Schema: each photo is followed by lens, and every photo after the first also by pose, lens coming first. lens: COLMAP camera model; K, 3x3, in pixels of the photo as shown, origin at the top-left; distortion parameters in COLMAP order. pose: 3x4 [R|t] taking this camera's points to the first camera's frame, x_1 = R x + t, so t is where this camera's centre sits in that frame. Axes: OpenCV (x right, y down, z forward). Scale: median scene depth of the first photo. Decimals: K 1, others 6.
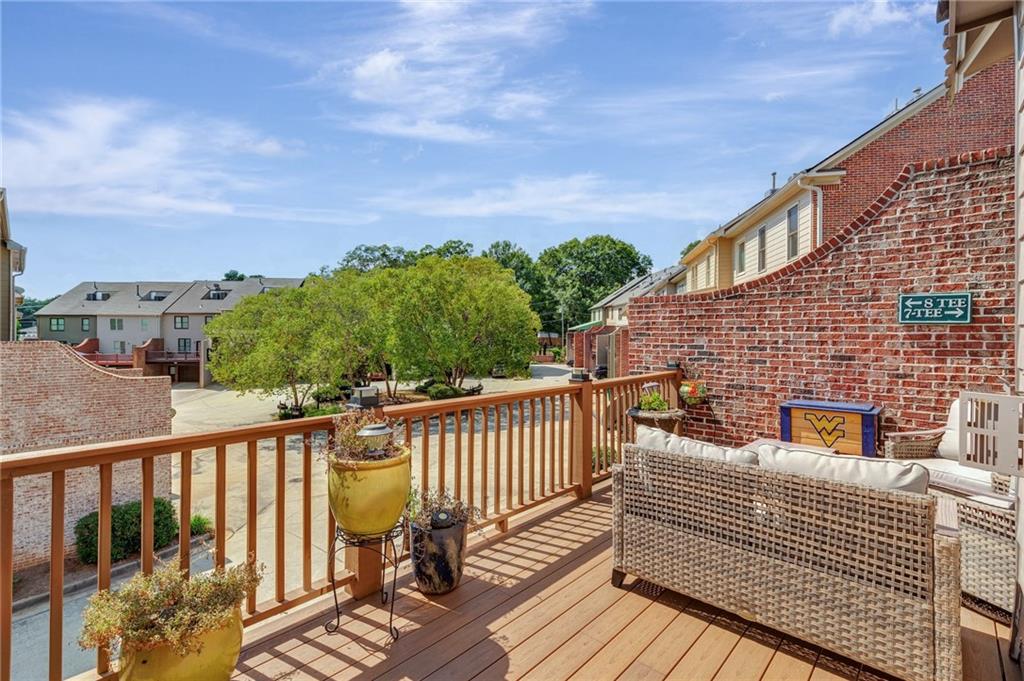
lens RADIAL K [[473.6, 0, 512.0], [0, 473.6, 340.5], [0, 0, 1]] dist [-0.001374, -0.000099]
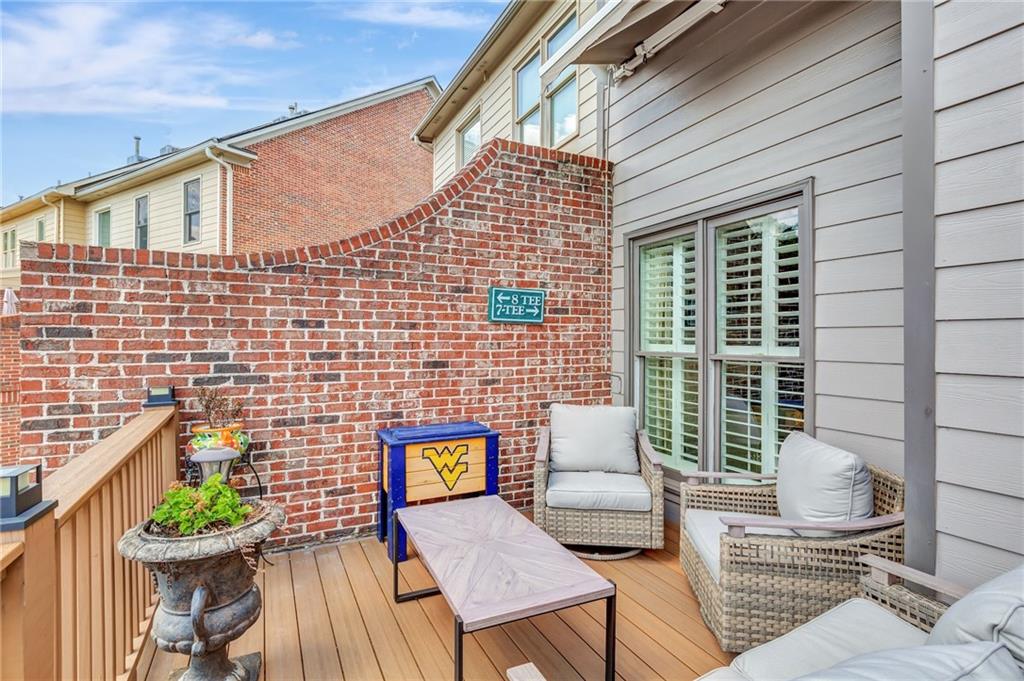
lens RADIAL K [[483.6, 0, 512.0], [0, 483.6, 340.5], [0, 0, 1]] dist [-0.014235, 0.000276]
pose [[0.349409, -0.008259, 0.936934, 0.012852], [0.009757, 0.999939, 0.005176, -0.004582], [-0.936919, 0.007333, 0.349468, 0.606255]]
